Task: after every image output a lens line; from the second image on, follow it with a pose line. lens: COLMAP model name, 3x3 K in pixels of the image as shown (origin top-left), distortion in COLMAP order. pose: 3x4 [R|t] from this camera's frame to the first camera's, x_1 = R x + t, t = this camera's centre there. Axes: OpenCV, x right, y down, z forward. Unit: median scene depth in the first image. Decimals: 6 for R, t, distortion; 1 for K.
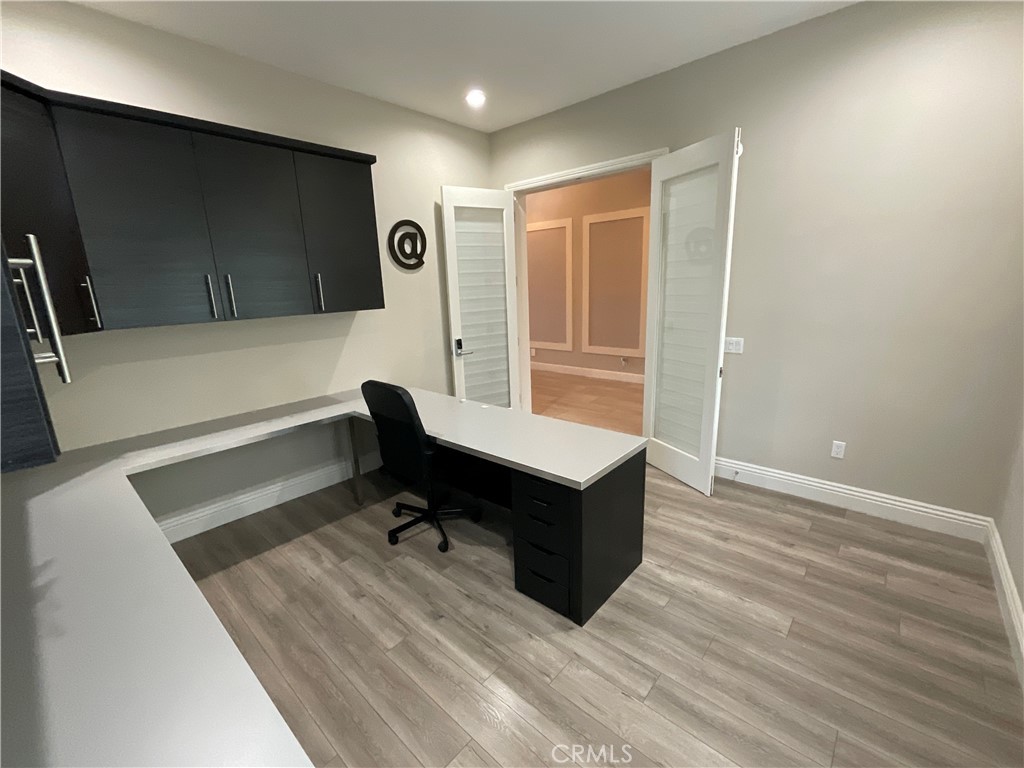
lens RADIAL K [[438.8, 0, 506.8], [0, 438.8, 384.9], [0, 0, 1]] dist [0.003507, 0.000810]
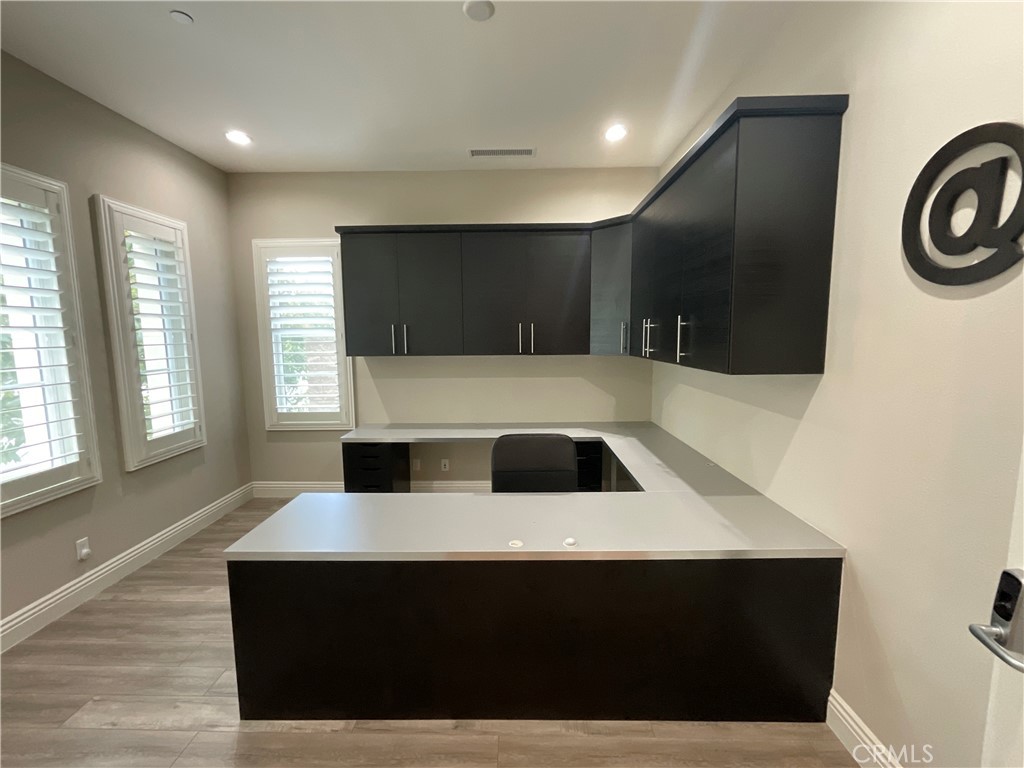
lens RADIAL K [[438.8, 0, 512.7], [0, 438.8, 384.9], [0, 0, 1]] dist [0.003507, 0.000810]
pose [[-0.748229, 0.117882, -0.652884, 0.318426], [-0.116722, 0.945348, 0.304457, -0.336195], [0.653093, 0.304009, -0.693576, 1.367127]]
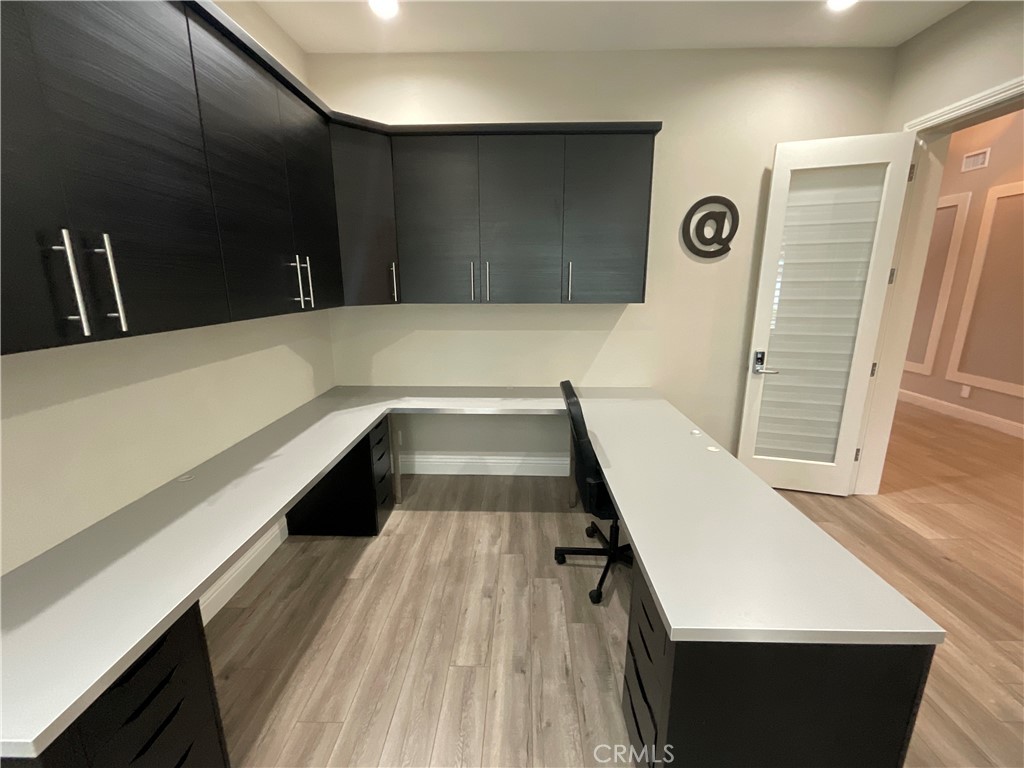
lens RADIAL K [[438.8, 0, 516.4], [0, 438.8, 382.7], [0, 0, 1]] dist [0.003507, 0.000810]
pose [[0.653464, 0.206400, -0.728274, 0.248897], [-0.194082, 0.975631, 0.102357, -0.069934], [0.731653, 0.074459, 0.677598, 0.277386]]
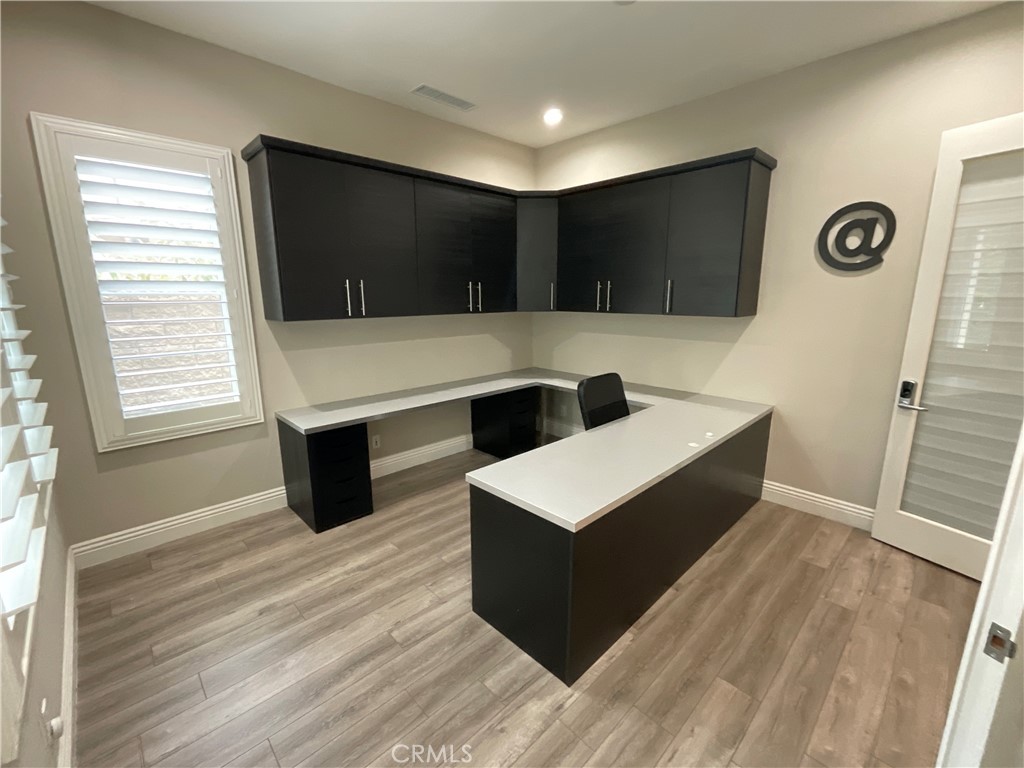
lens RADIAL K [[438.8, 0, 514.7], [0, 438.8, 383.8], [0, 0, 1]] dist [0.003507, 0.000810]
pose [[-0.060005, 0.238851, -0.969201, 0.746394], [-0.221901, 0.943463, 0.246246, -0.188873], [0.973221, 0.229843, -0.003611, 0.668509]]
